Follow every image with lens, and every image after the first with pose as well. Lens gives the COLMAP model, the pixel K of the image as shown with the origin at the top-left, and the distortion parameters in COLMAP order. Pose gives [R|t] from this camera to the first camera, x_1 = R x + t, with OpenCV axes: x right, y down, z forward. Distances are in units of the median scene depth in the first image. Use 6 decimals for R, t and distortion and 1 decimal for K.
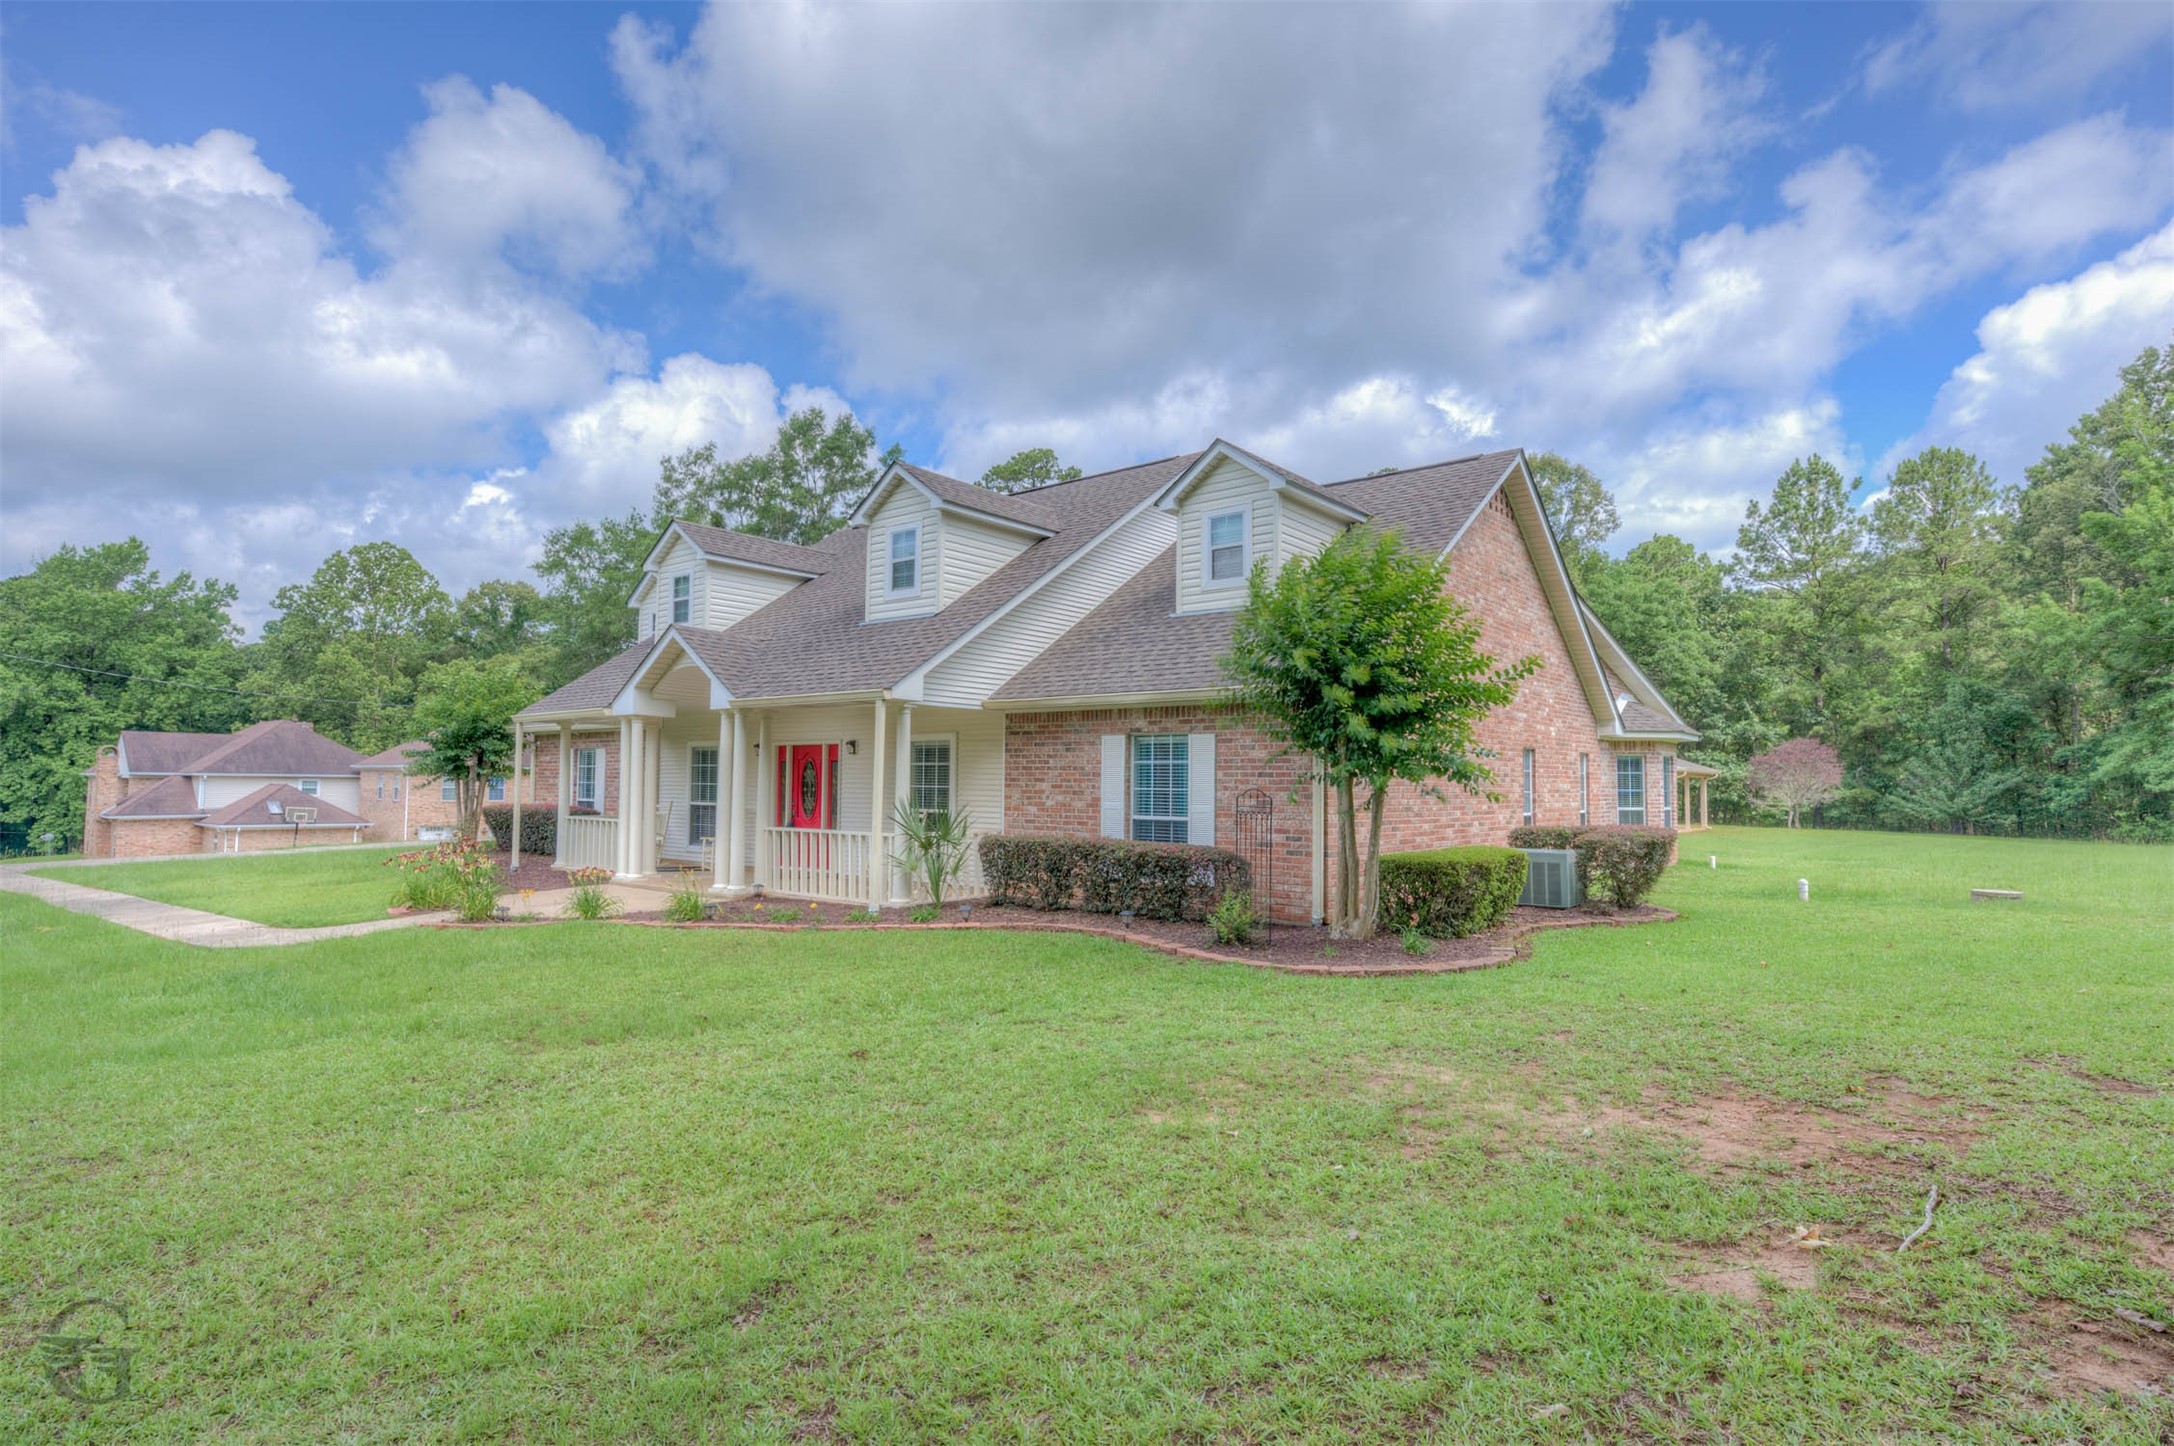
lens RADIAL K [[1091.9, 0, 1094.1], [0, 1091.9, 728.7], [0, 0, 1]] dist [0.003859, -0.002268]
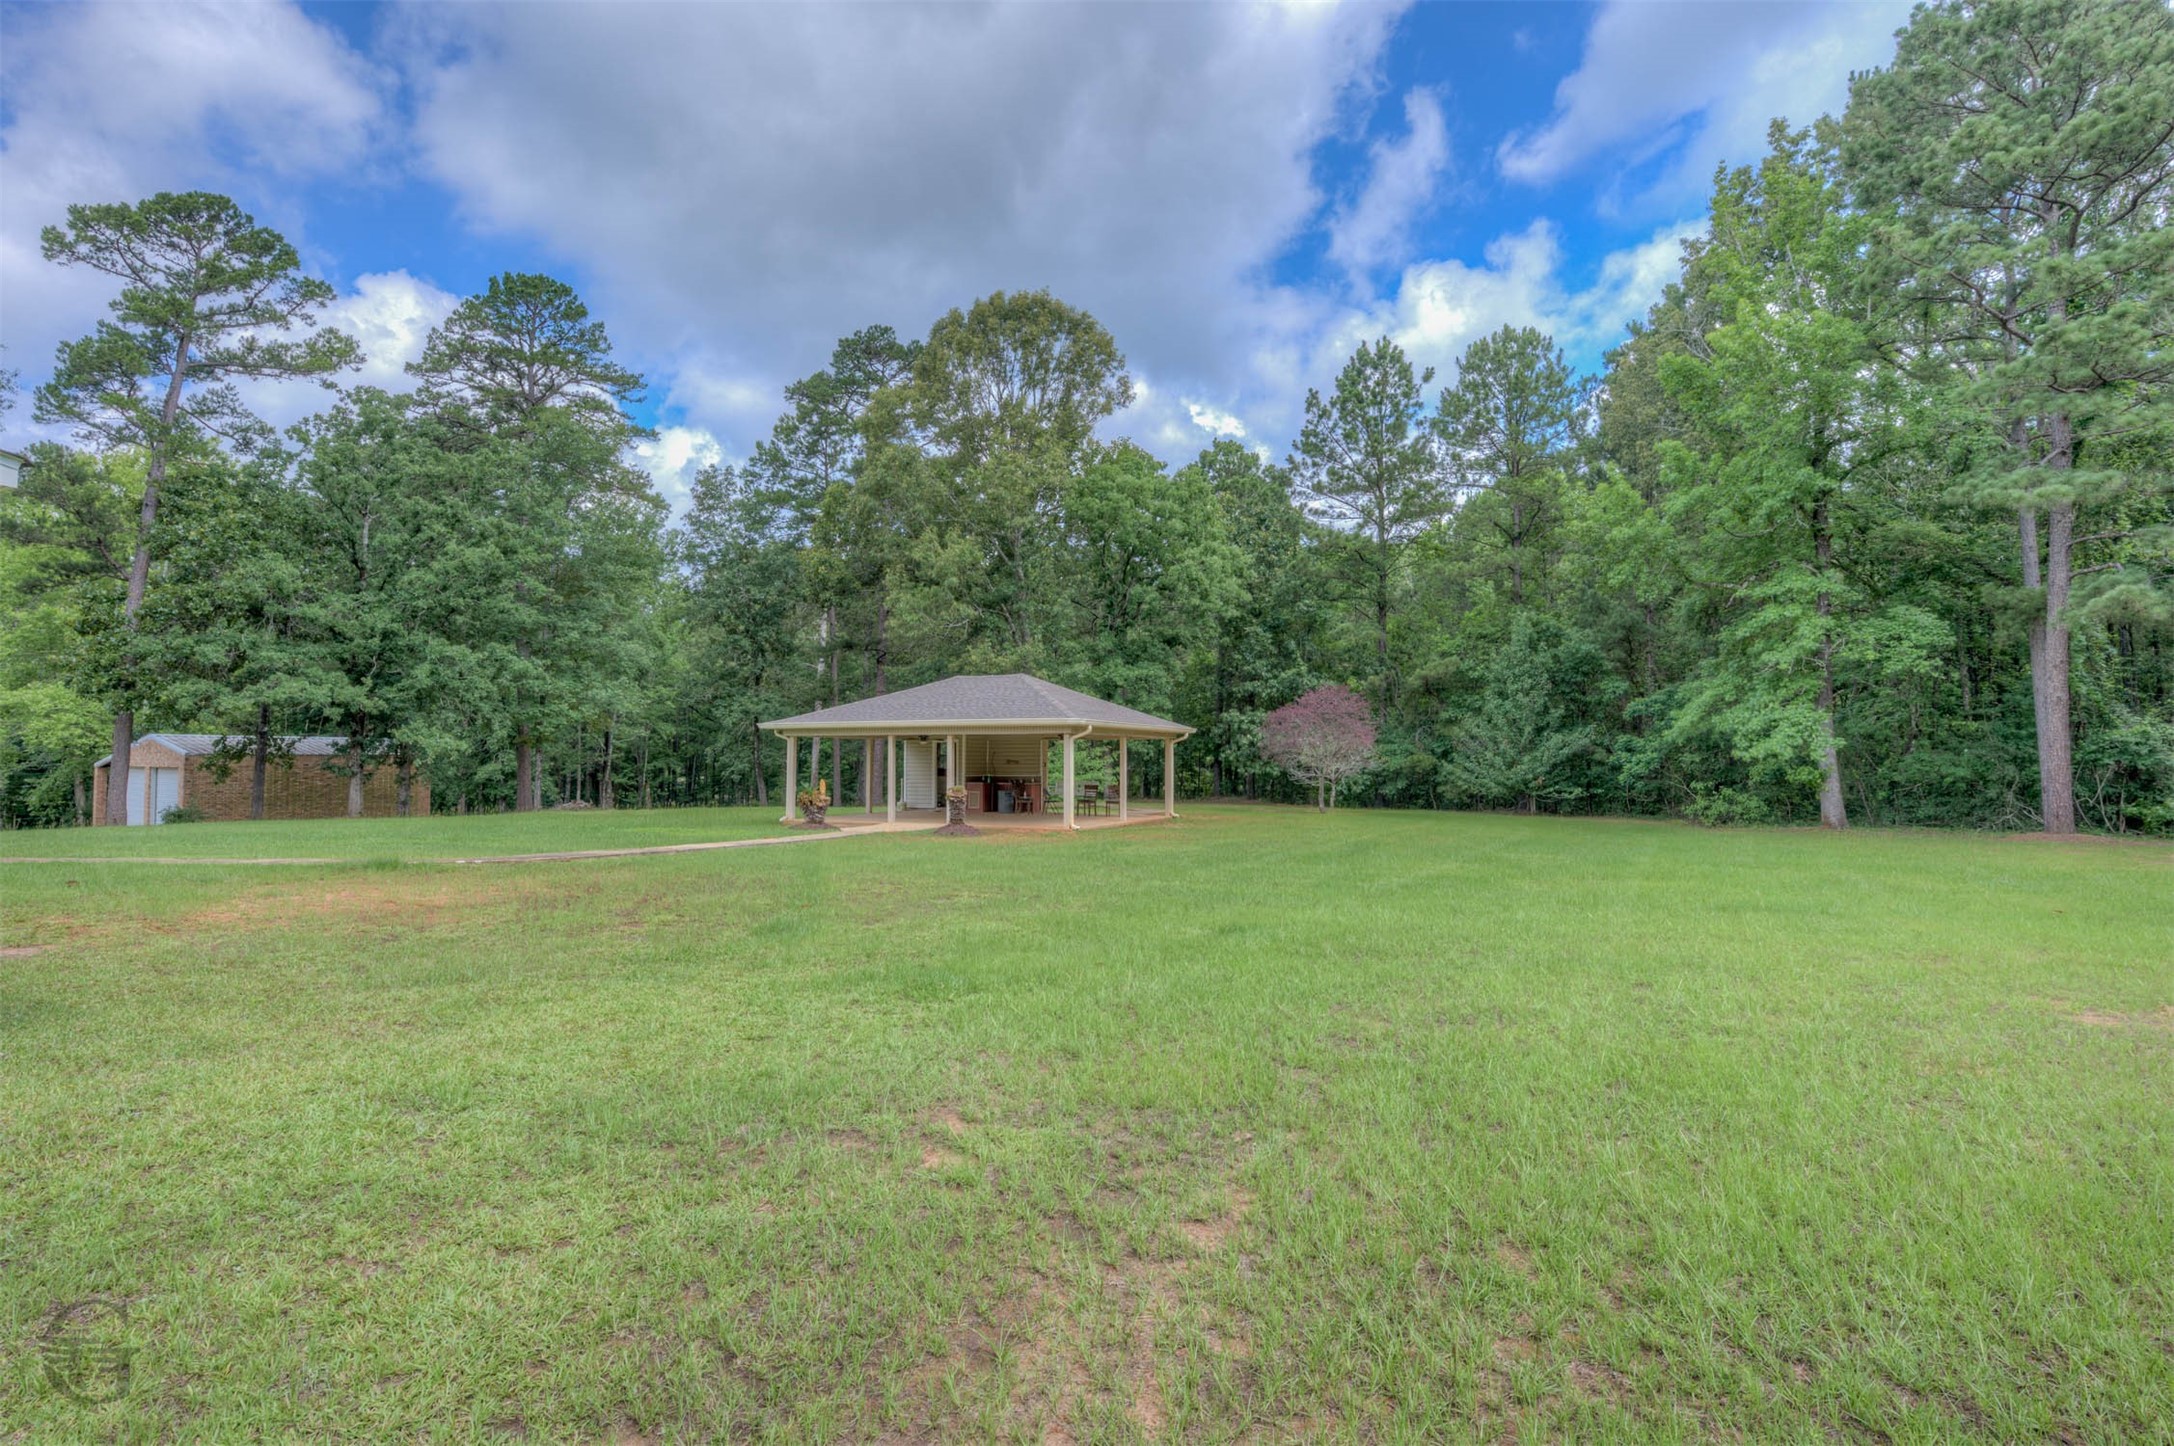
lens RADIAL K [[1091.9, 0, 1085.1], [0, 1091.9, 728.8], [0, 0, 1]] dist [0.003859, -0.002268]
pose [[0.968795, 0.004100, 0.247829, 0.307459], [-0.009925, 0.999703, 0.022259, 0.023282], [-0.247664, -0.024024, 0.968548, 0.336379]]
